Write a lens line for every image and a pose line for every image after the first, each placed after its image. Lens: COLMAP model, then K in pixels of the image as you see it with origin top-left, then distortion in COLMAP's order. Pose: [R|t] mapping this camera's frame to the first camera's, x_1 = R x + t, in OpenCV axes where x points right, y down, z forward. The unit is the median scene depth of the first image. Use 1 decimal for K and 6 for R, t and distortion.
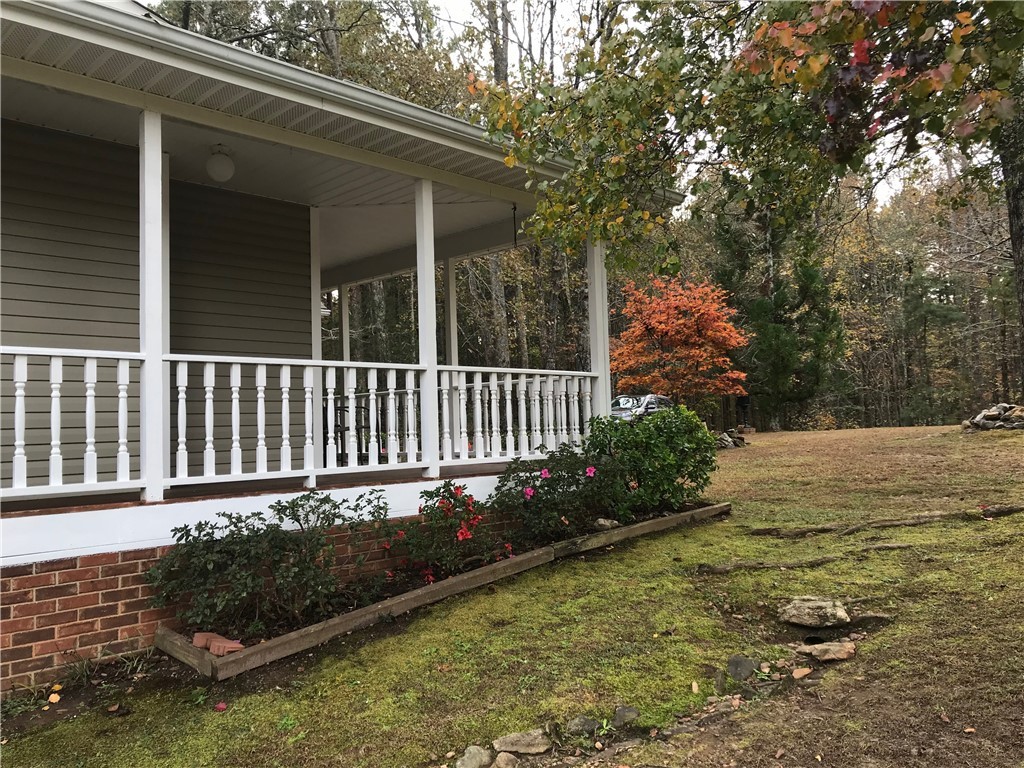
lens RADIAL K [[822.4, 0, 516.9], [0, 822.4, 375.8], [0, 0, 1]] dist [-0.001831, 0.003446]
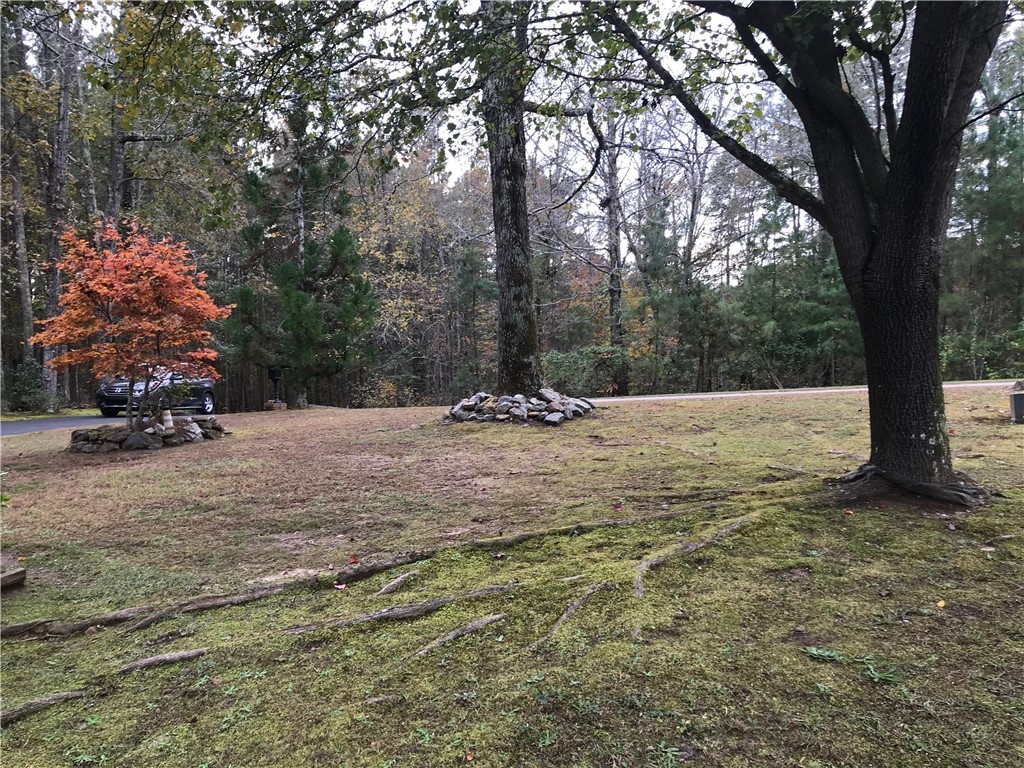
lens RADIAL K [[822.4, 0, 516.9], [0, 822.4, 375.8], [0, 0, 1]] dist [-0.001831, 0.003446]
pose [[0.884018, 0.008475, 0.467377, 0.157564], [-0.030645, 0.998735, 0.039854, -0.021413], [-0.466448, -0.049554, 0.883160, 0.121644]]
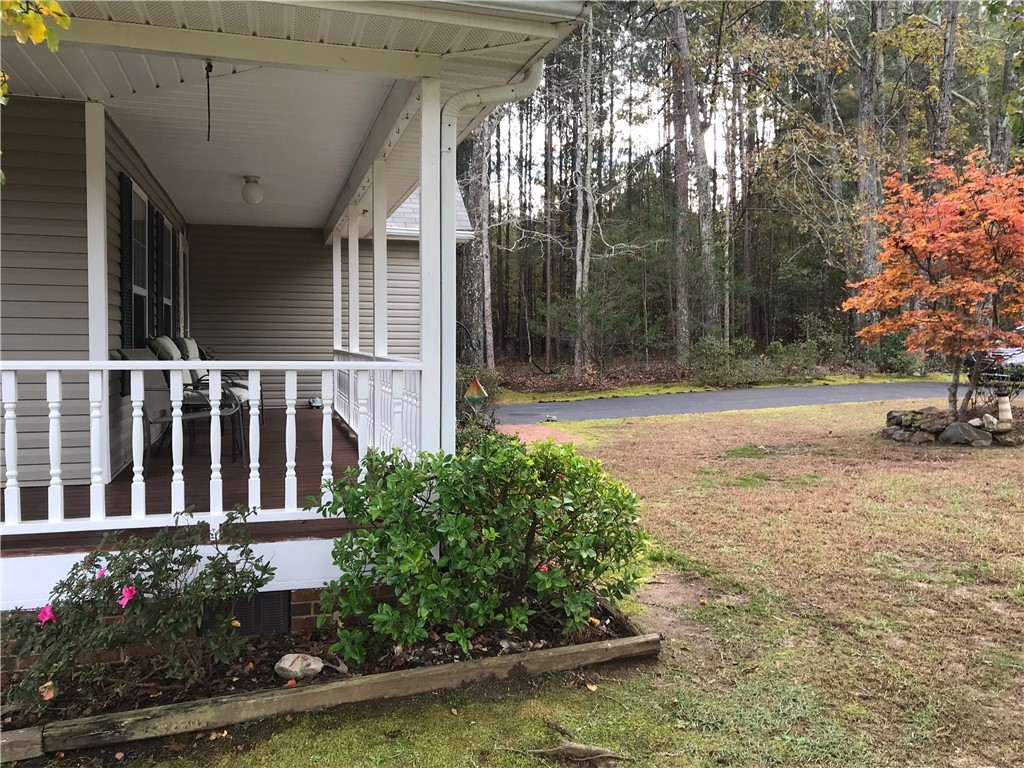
lens RADIAL K [[837.1, 0, 512.0], [0, 837.1, 384.0], [0, 0, 1]] dist [0.005395, 0.002832]
pose [[0.872711, 0.062965, -0.484160, 0.217764], [-0.004767, 0.992701, 0.120509, -0.028886], [0.488214, -0.102861, 0.866641, 0.282332]]
